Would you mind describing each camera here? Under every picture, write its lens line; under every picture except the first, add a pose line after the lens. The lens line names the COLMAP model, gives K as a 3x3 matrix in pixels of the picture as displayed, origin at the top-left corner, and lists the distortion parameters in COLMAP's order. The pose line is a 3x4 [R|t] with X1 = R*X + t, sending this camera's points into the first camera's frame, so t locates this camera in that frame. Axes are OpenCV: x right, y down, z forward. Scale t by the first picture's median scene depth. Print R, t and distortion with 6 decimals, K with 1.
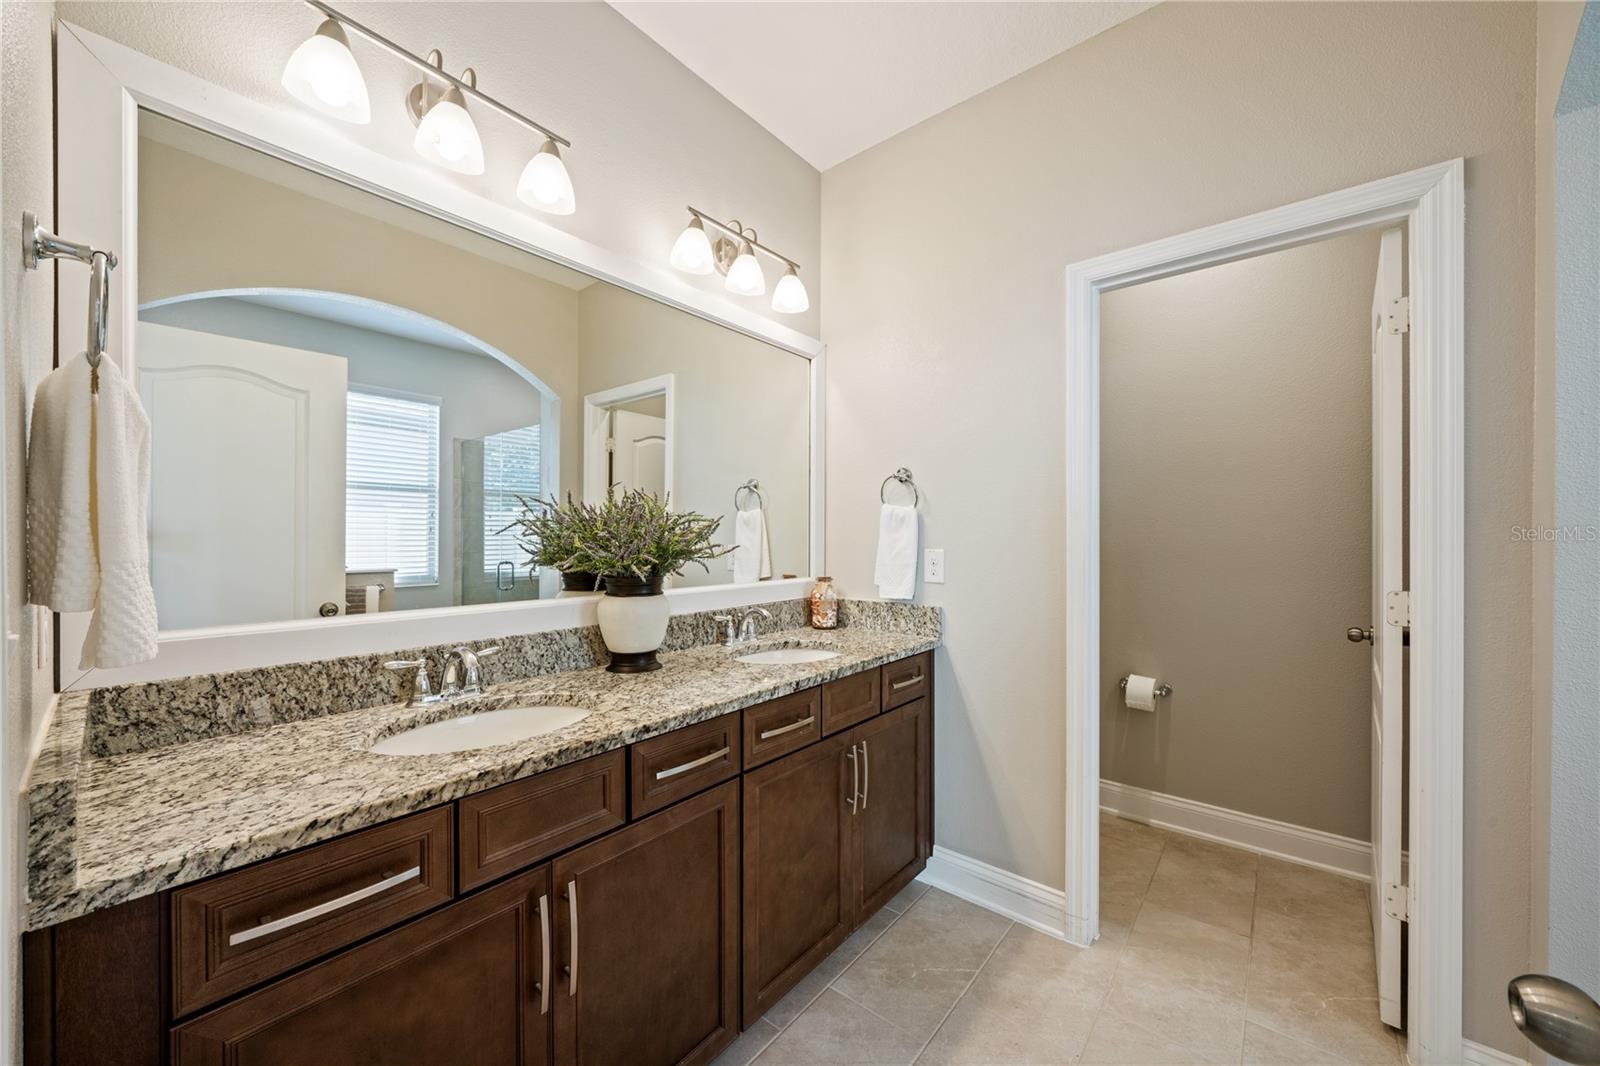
lens RADIAL K [[587.8, 0, 801.7], [0, 587.8, 534.5], [0, 0, 1]] dist [-0.002283, -0.000145]
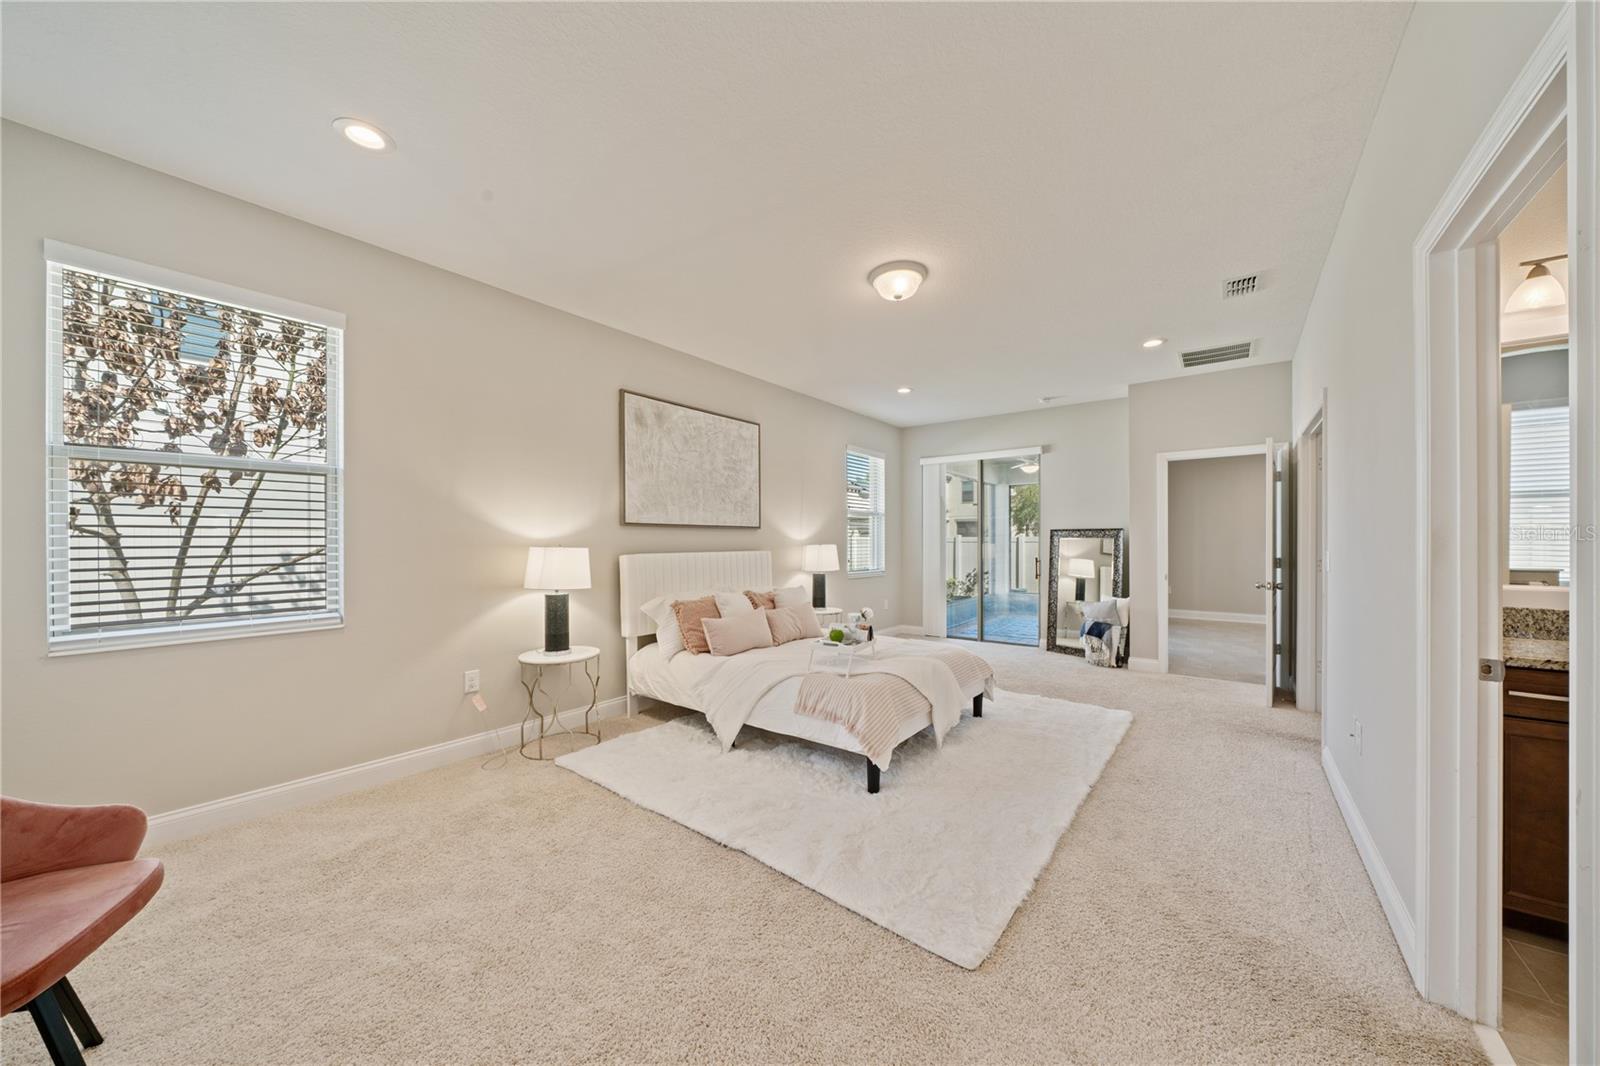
lens RADIAL K [[549.0, 0, 795.4], [0, 549.0, 540.1], [0, 0, 1]] dist [-0.007723, 0.000172]
pose [[0.033658, -0.005766, -0.999417, 0.701044], [0.004380, 0.999975, -0.005621, 0.000178], [0.999424, -0.004188, 0.033682, -1.181608]]
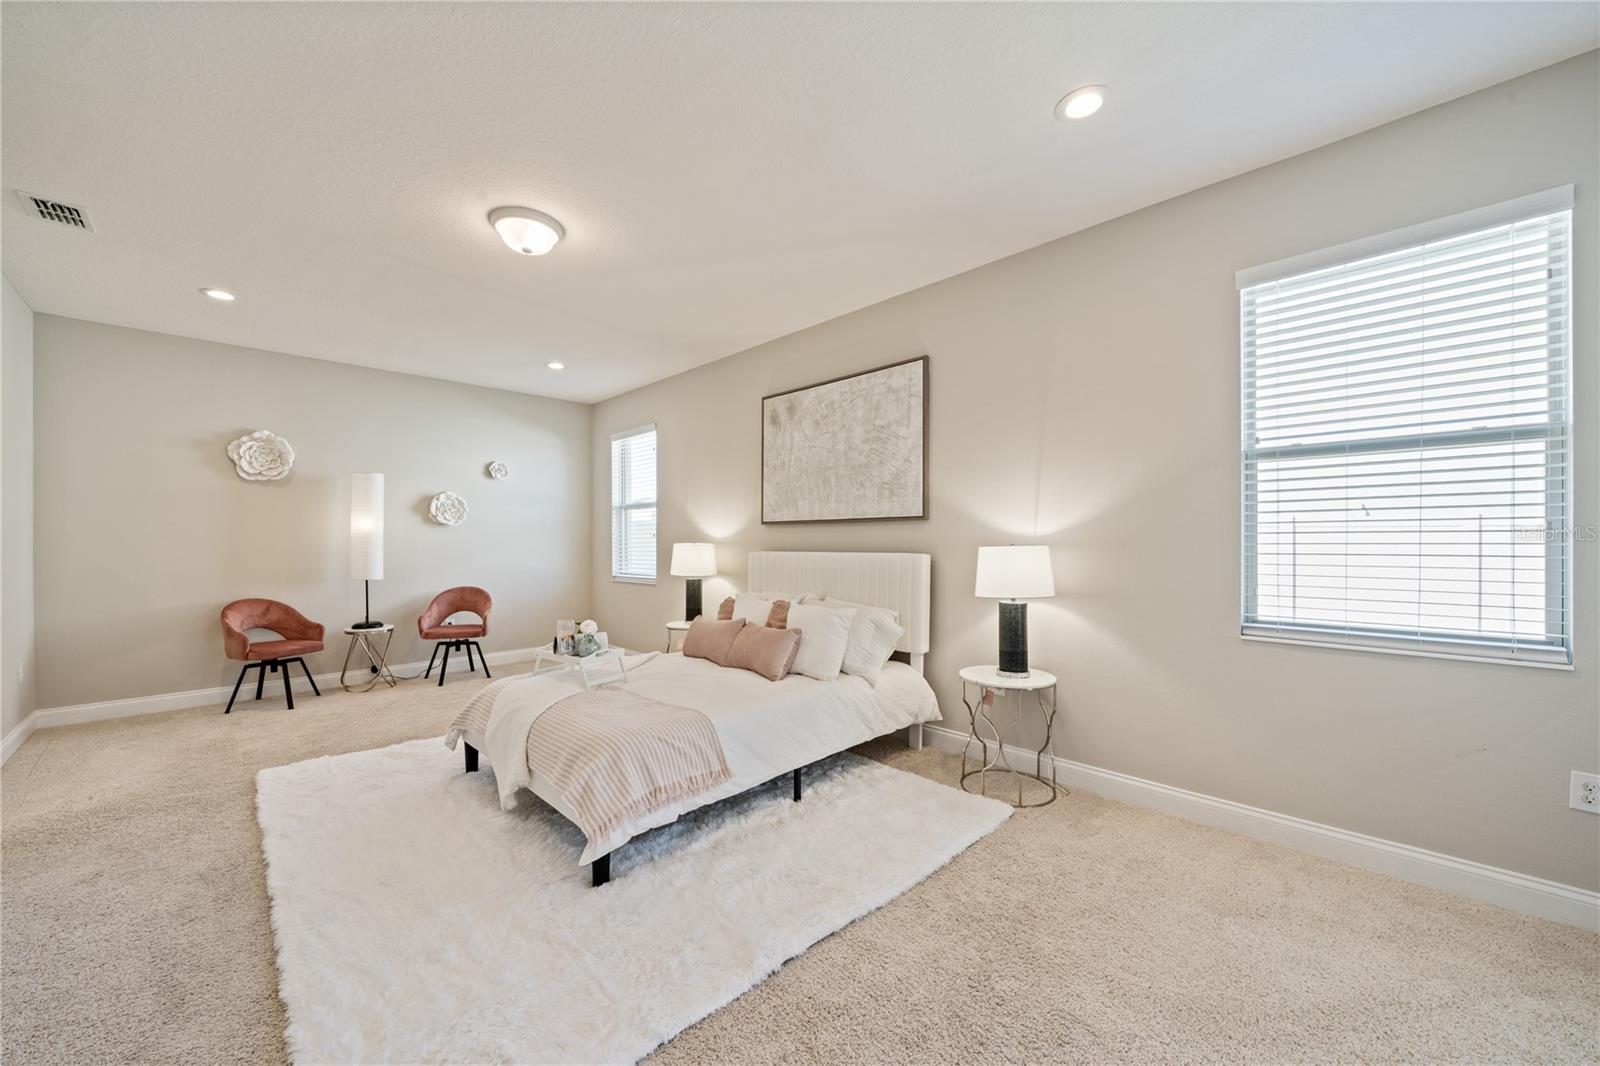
lens RADIAL K [[609.6, 0, 789.6], [0, 609.6, 542.5], [0, 0, 1]] dist [0.001502, 0.000094]
pose [[-0.997251, -0.005633, 0.073883, -2.675339], [-0.007019, 0.999804, -0.018522, 0.060547], [-0.073764, -0.018989, -0.997095, 1.434061]]
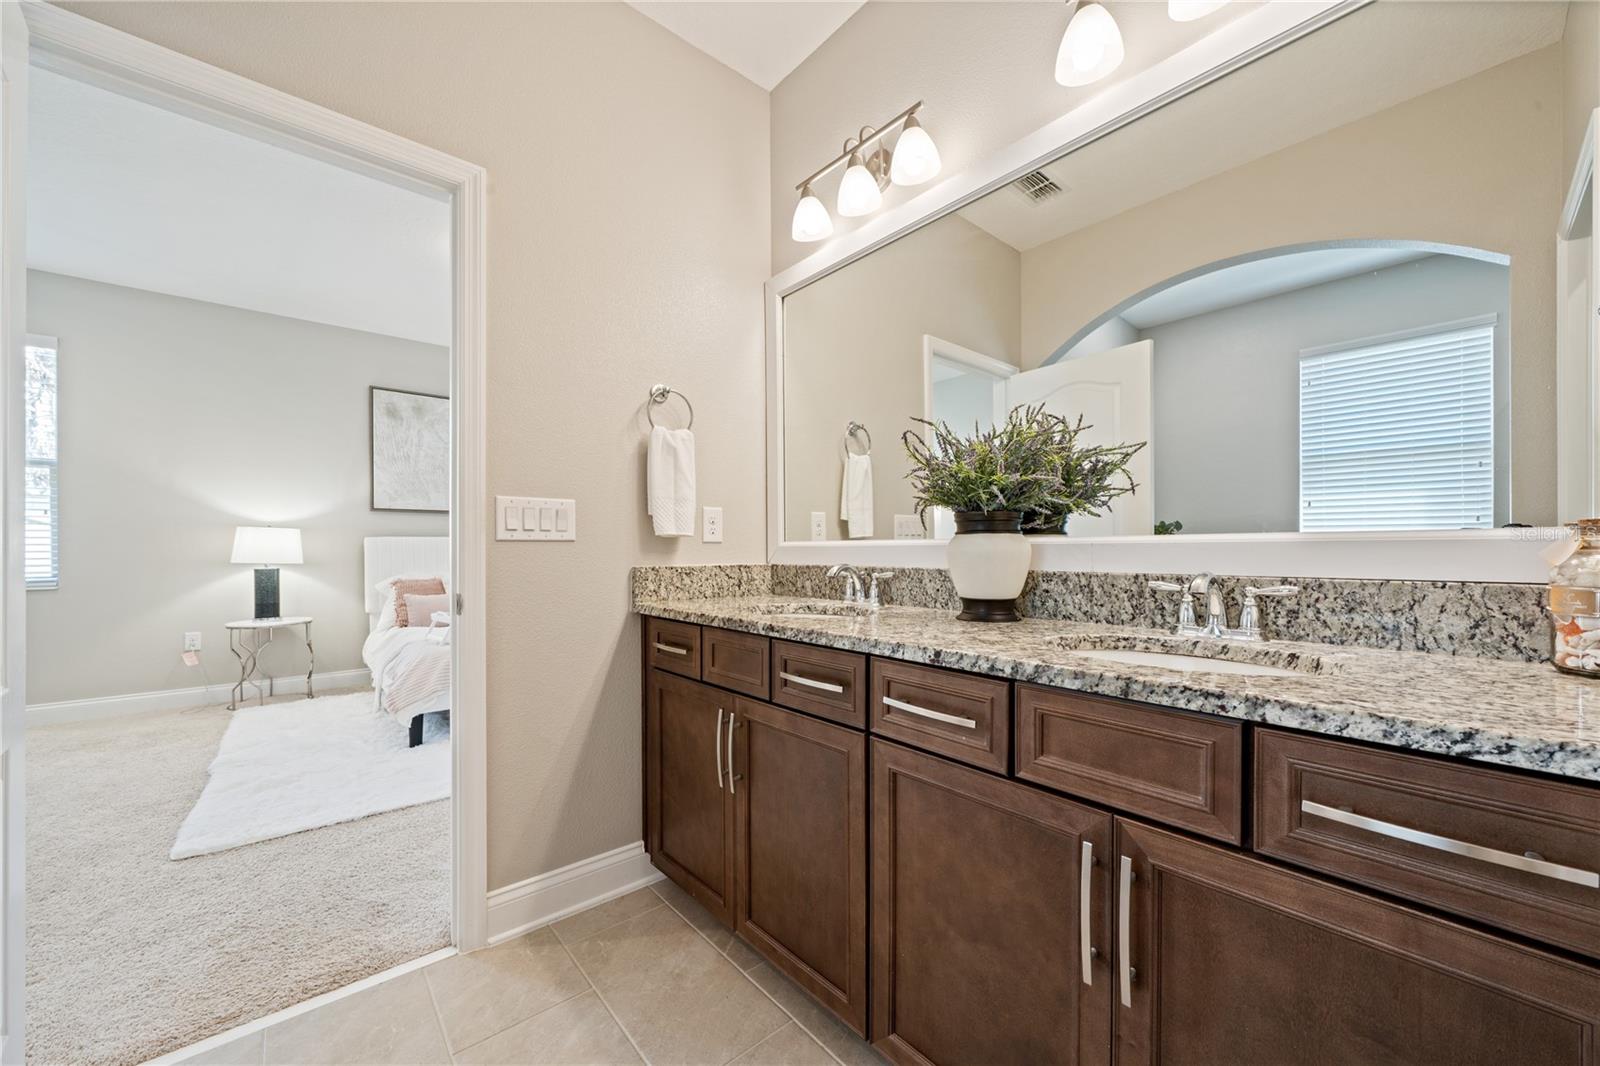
lens RADIAL K [[595.8, 0, 806.3], [0, 595.8, 548.8], [0, 0, 1]] dist [-0.005041, -0.000103]
pose [[-0.161120, -0.001935, -0.986933, 0.750230], [0.006408, 0.999975, -0.003007, 0.149486], [0.986914, -0.006809, -0.161104, 1.057692]]
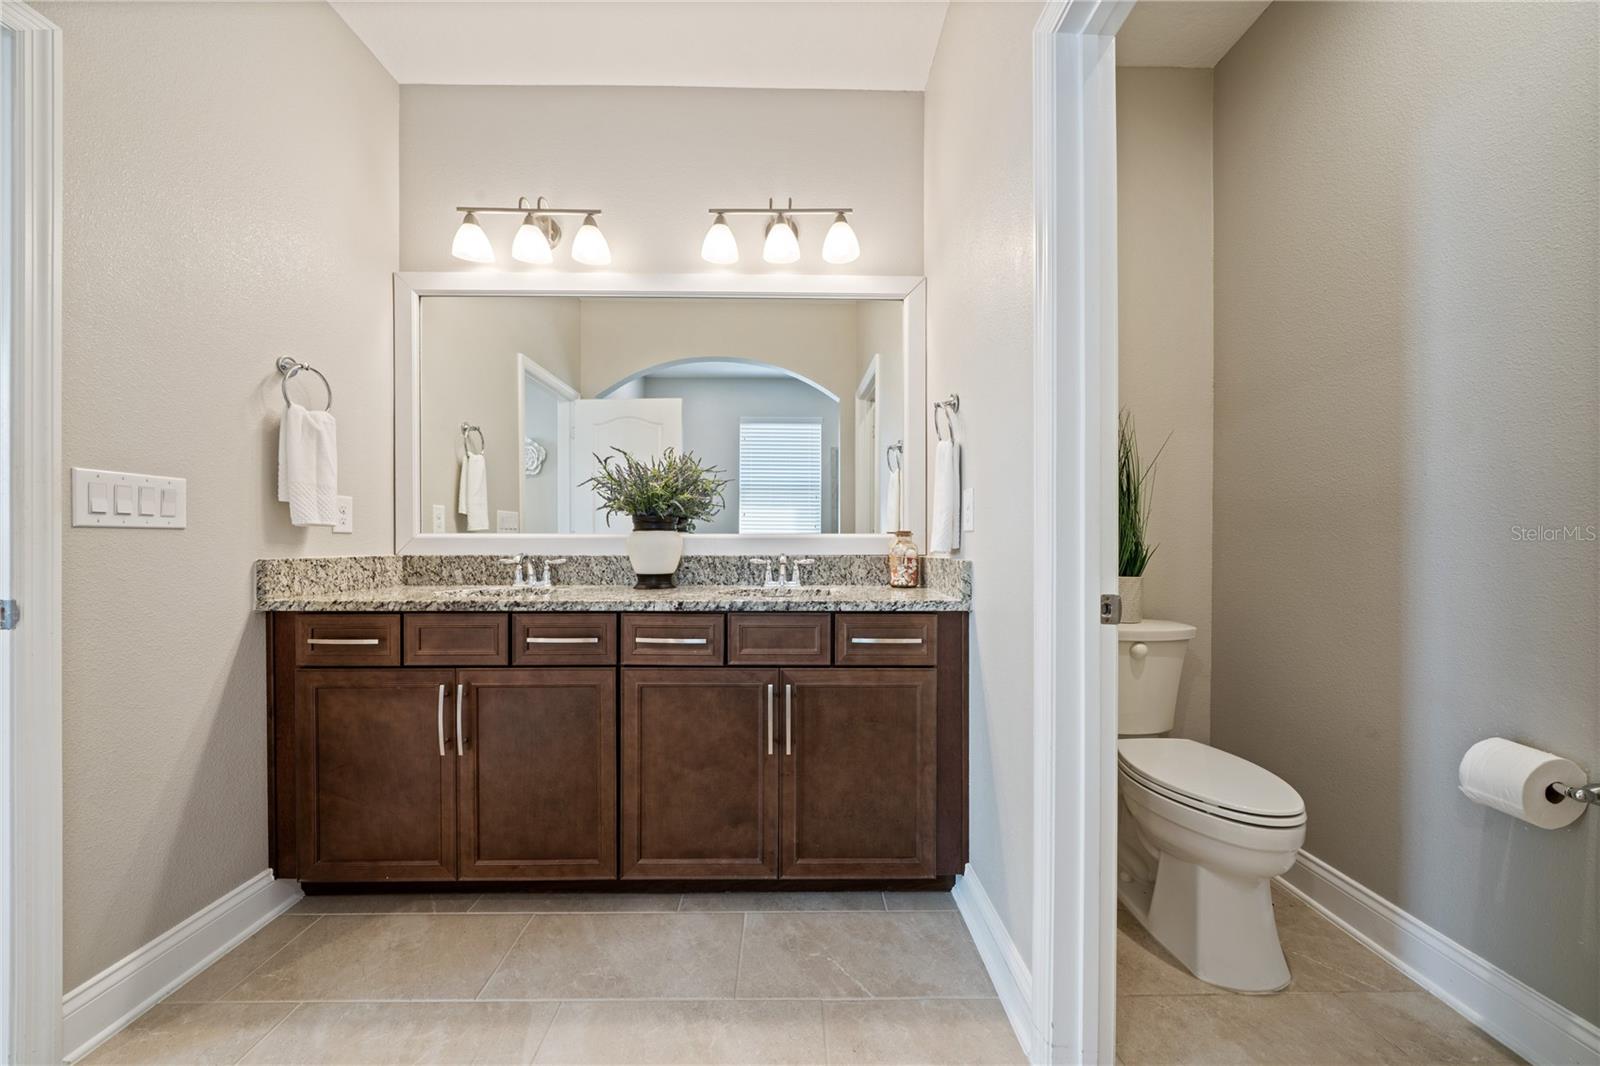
lens RADIAL K [[549.0, 0, 795.4], [0, 549.0, 540.1], [0, 0, 1]] dist [-0.007723, 0.000172]
pose [[0.647437, -0.003982, -0.762109, 1.007314], [0.002944, 0.999992, -0.002724, 0.151448], [0.762113, -0.000480, 0.647443, 0.547214]]
